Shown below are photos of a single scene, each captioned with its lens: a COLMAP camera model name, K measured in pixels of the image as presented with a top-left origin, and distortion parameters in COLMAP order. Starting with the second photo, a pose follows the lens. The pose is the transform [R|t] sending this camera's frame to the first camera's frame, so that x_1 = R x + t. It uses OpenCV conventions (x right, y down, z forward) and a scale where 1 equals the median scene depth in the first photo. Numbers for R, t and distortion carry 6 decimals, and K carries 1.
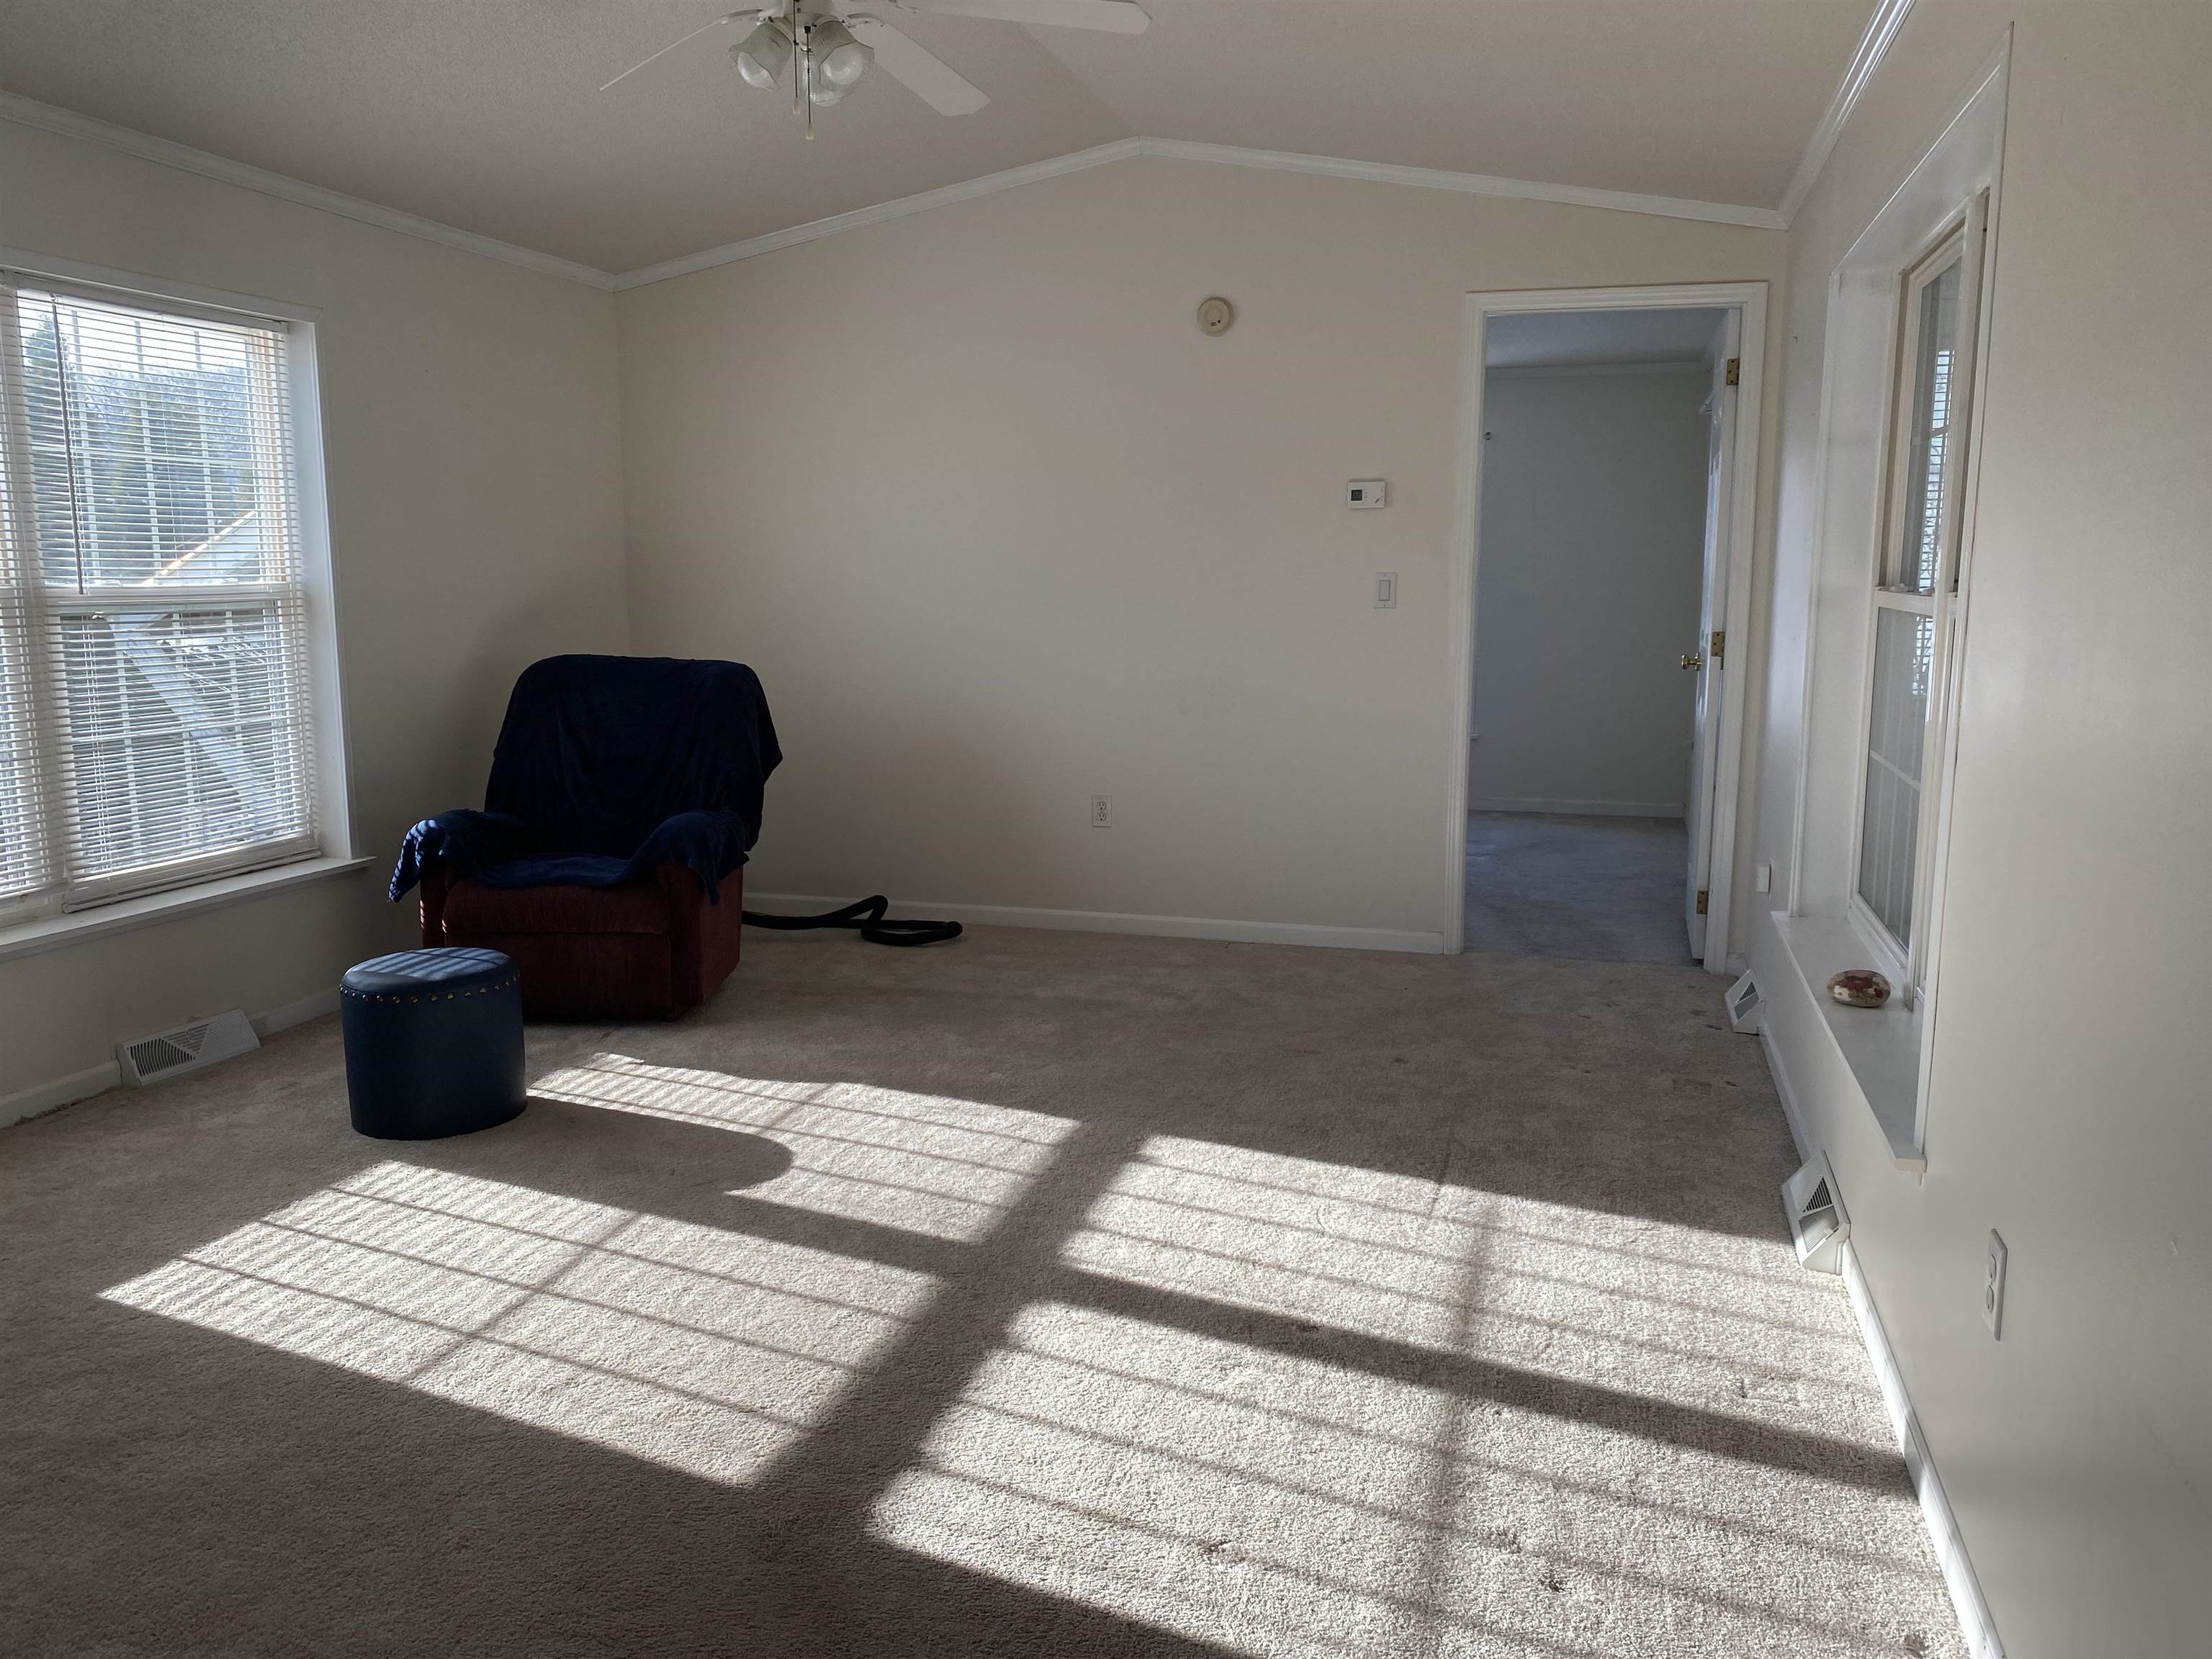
lens RADIAL K [[1701.8, 0, 1106.0], [0, 1701.8, 829.5], [0, 0, 1]] dist [0.039915, -0.009262]
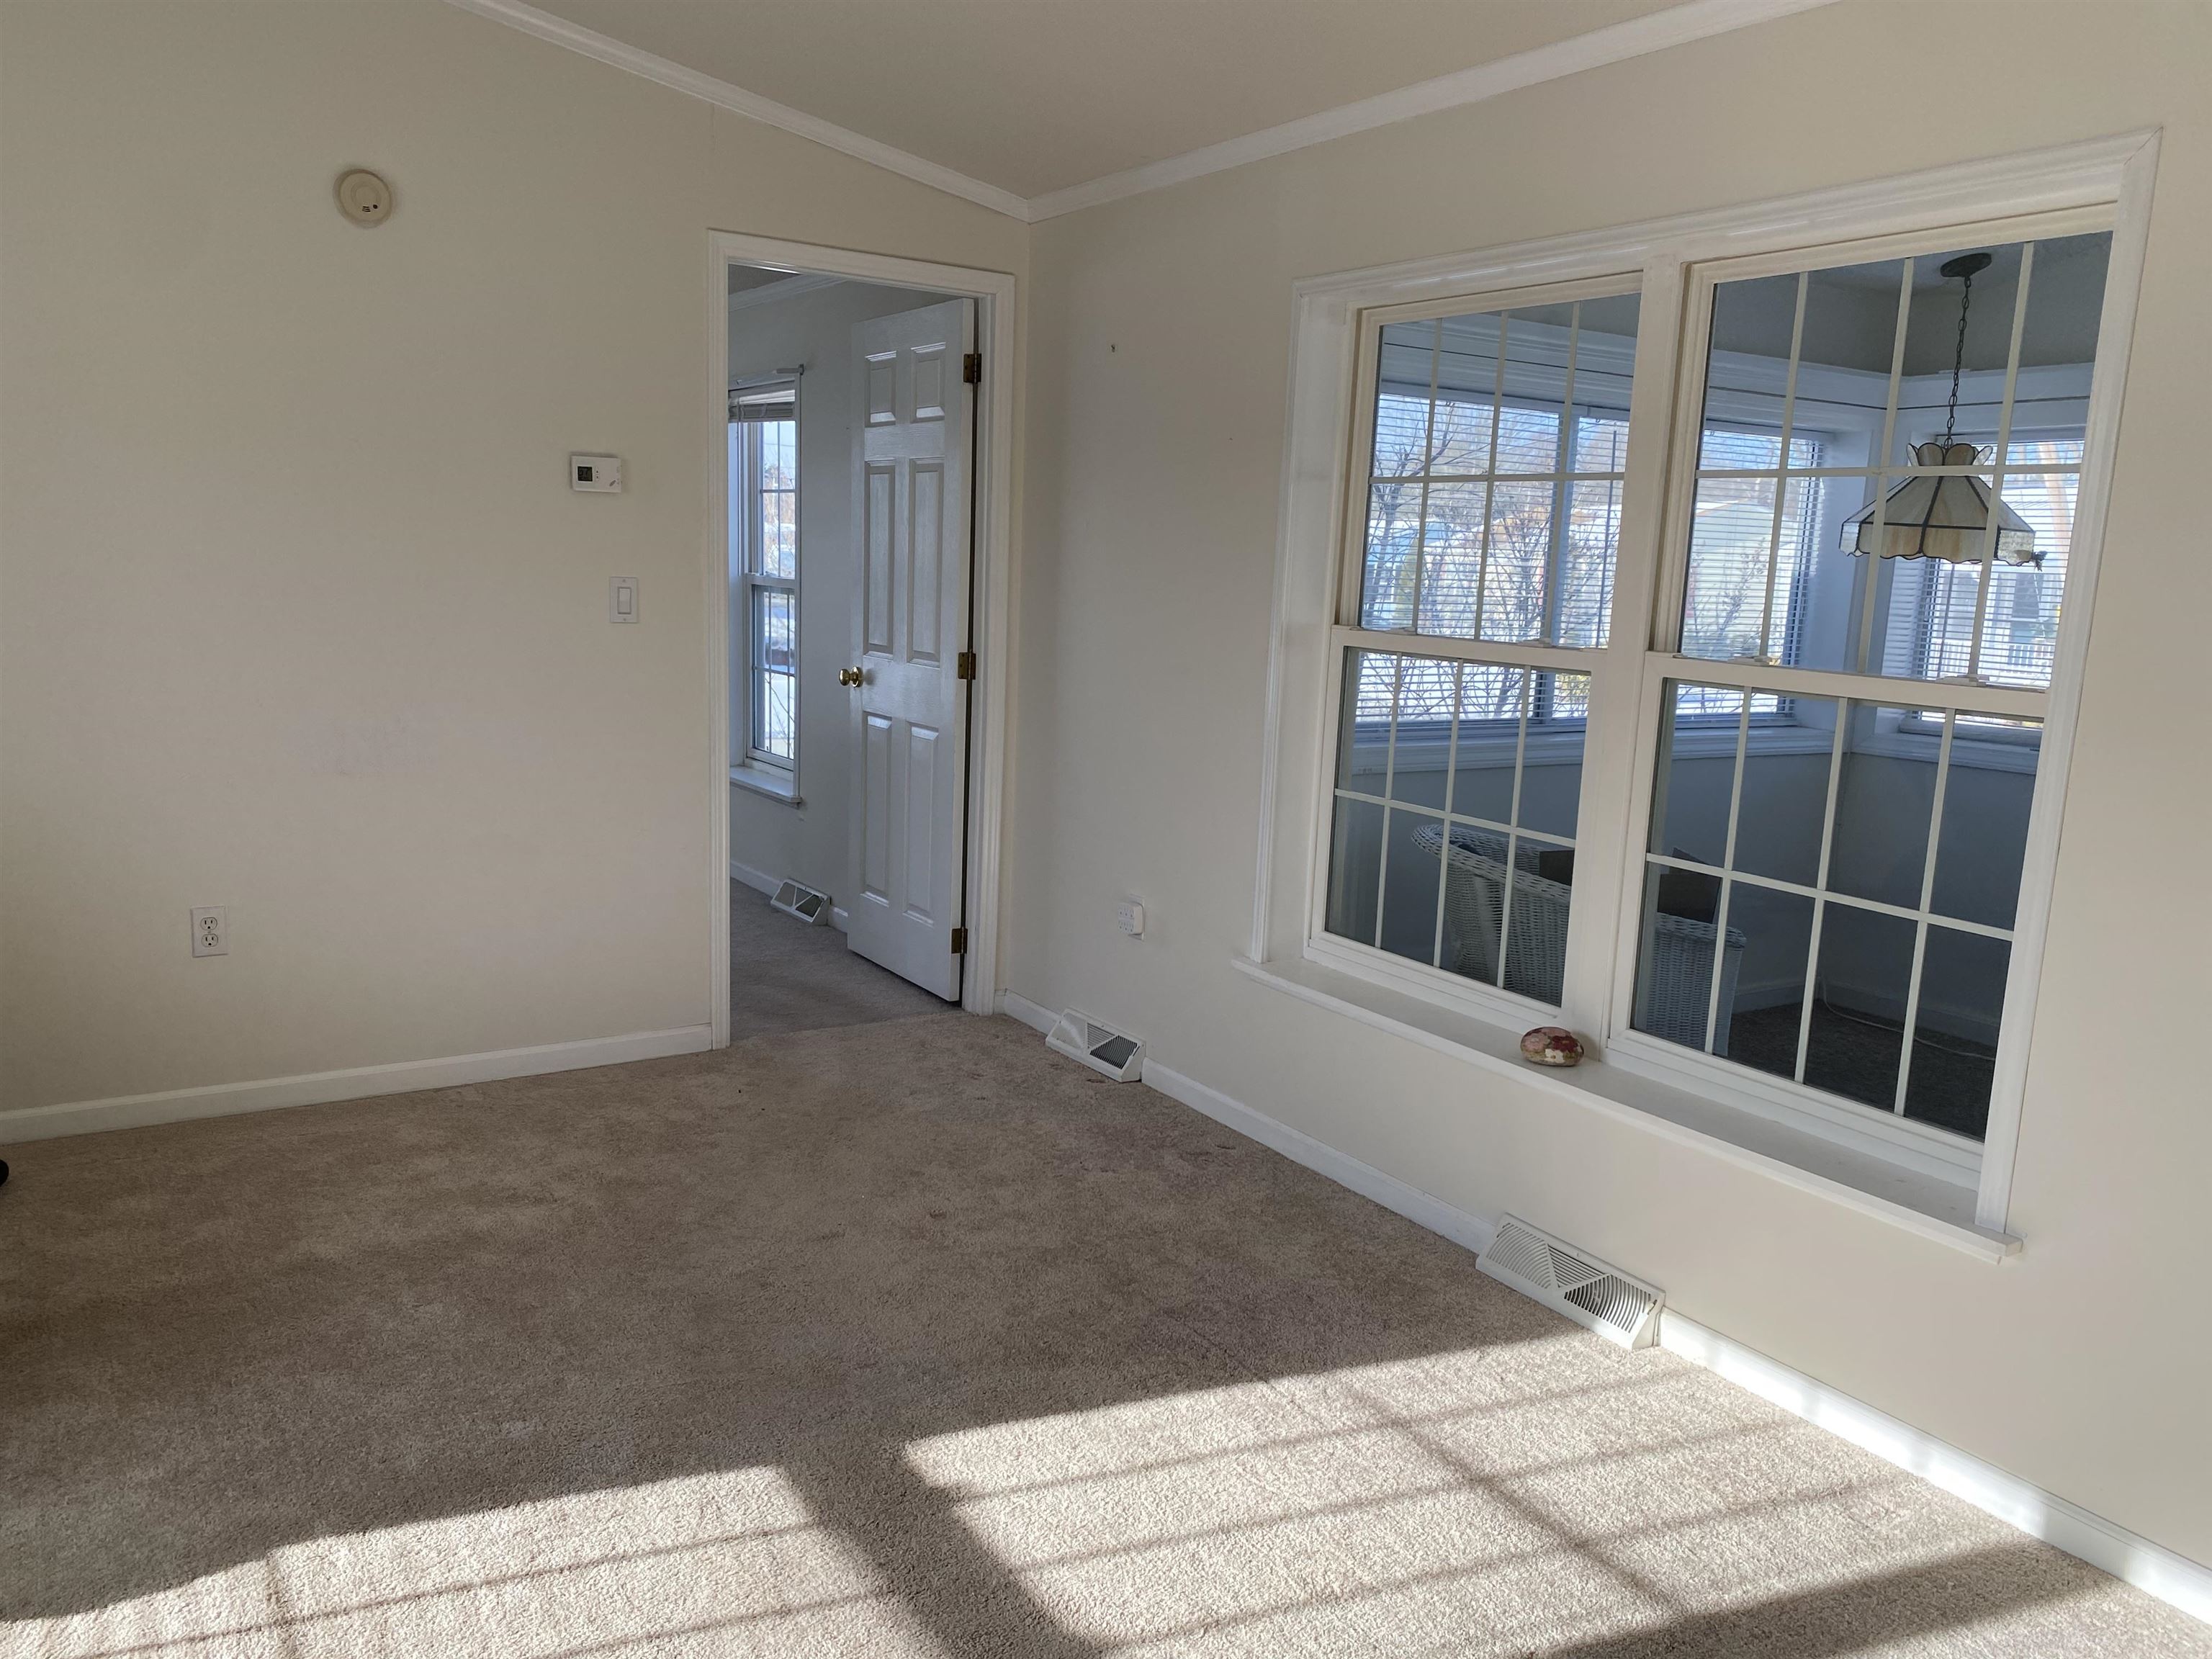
lens RADIAL K [[1671.0, 0, 1106.0], [0, 1671.0, 829.5], [0, 0, 1]] dist [0.037412, -0.053247]
pose [[0.662254, -0.100008, 0.742575, -0.354406], [0.076356, 0.994901, 0.065894, -0.093583], [-0.745379, 0.013062, 0.666513, 0.442849]]
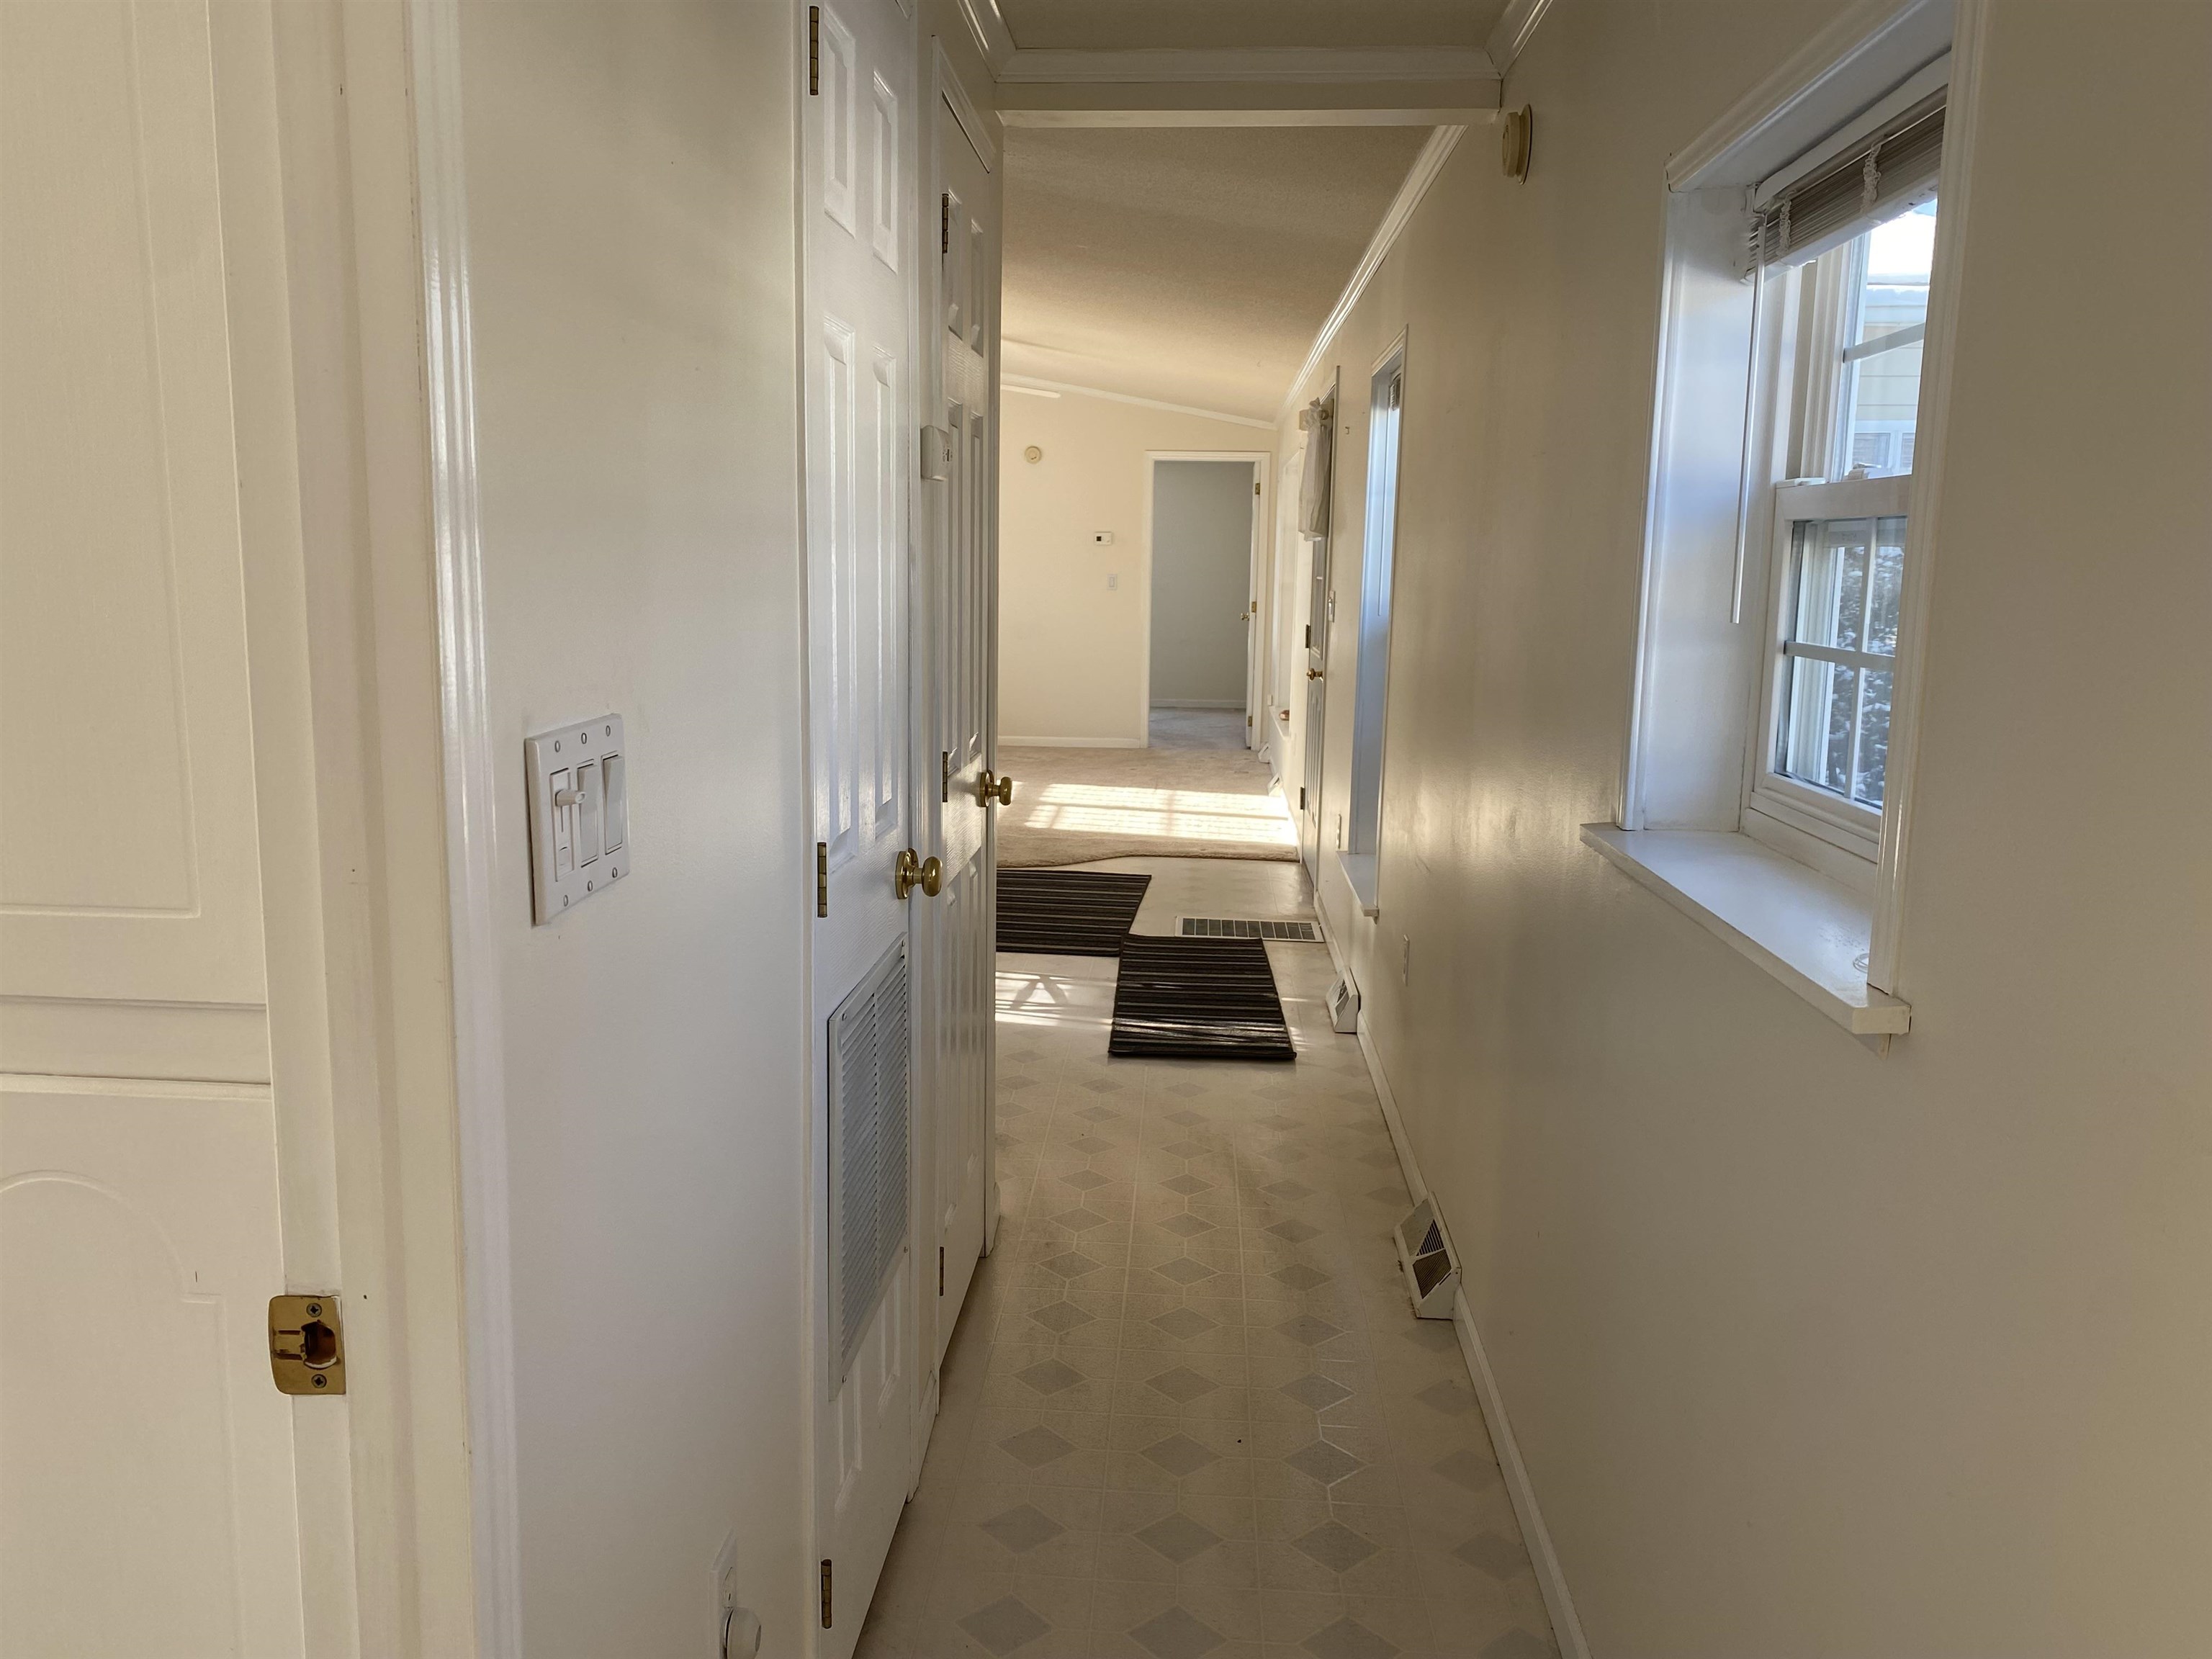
lens RADIAL K [[1701.8, 0, 1106.0], [0, 1701.8, 829.5], [0, 0, 1]] dist [0.039915, -0.009262]
pose [[0.978149, -0.015865, 0.207300, -0.405447], [0.017297, 0.999837, -0.005095, 0.252840], [-0.207185, 0.008570, 0.978264, -1.525171]]
